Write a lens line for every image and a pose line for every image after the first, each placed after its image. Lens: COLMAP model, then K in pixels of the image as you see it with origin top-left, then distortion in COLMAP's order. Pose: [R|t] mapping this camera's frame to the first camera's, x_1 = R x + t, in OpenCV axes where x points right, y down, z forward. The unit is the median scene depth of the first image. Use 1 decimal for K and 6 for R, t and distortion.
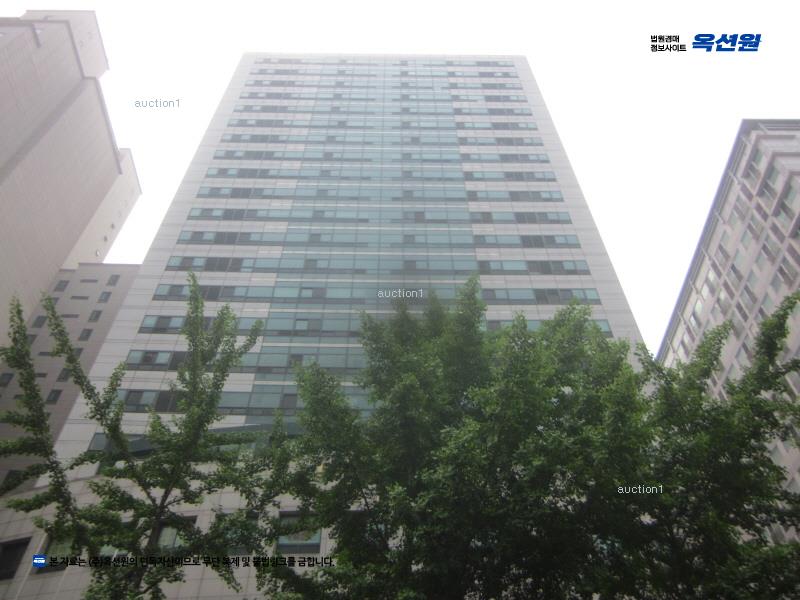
lens RADIAL K [[648.5, 0, 400.0], [0, 648.5, 300.0], [0, 0, 1]] dist [-0.000977, -0.000942]
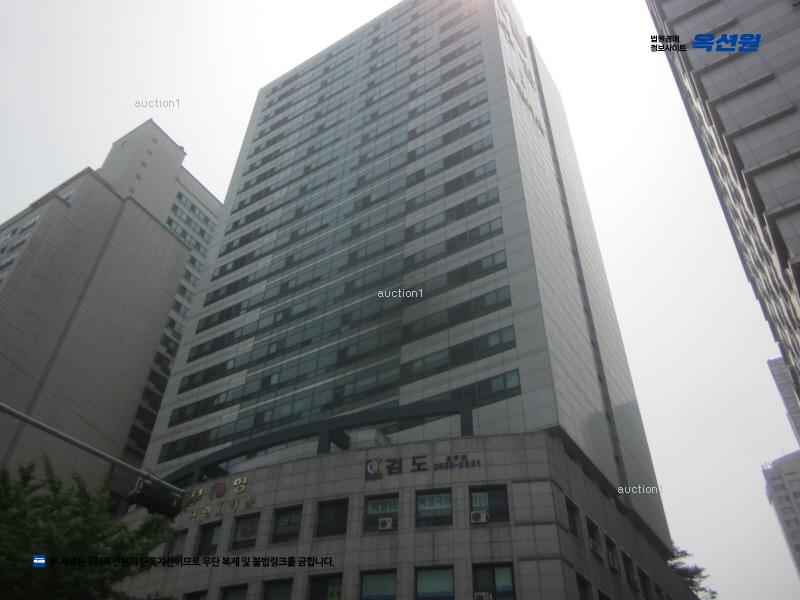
lens RADIAL K [[661.2, 0, 400.0], [0, 661.2, 300.0], [0, 0, 1]] dist [0.001788, -0.000375]
pose [[0.836514, -0.341092, -0.428836, 0.451504], [0.392425, 0.919140, 0.034414, 0.004770], [0.382422, -0.197074, 0.902727, 0.000210]]
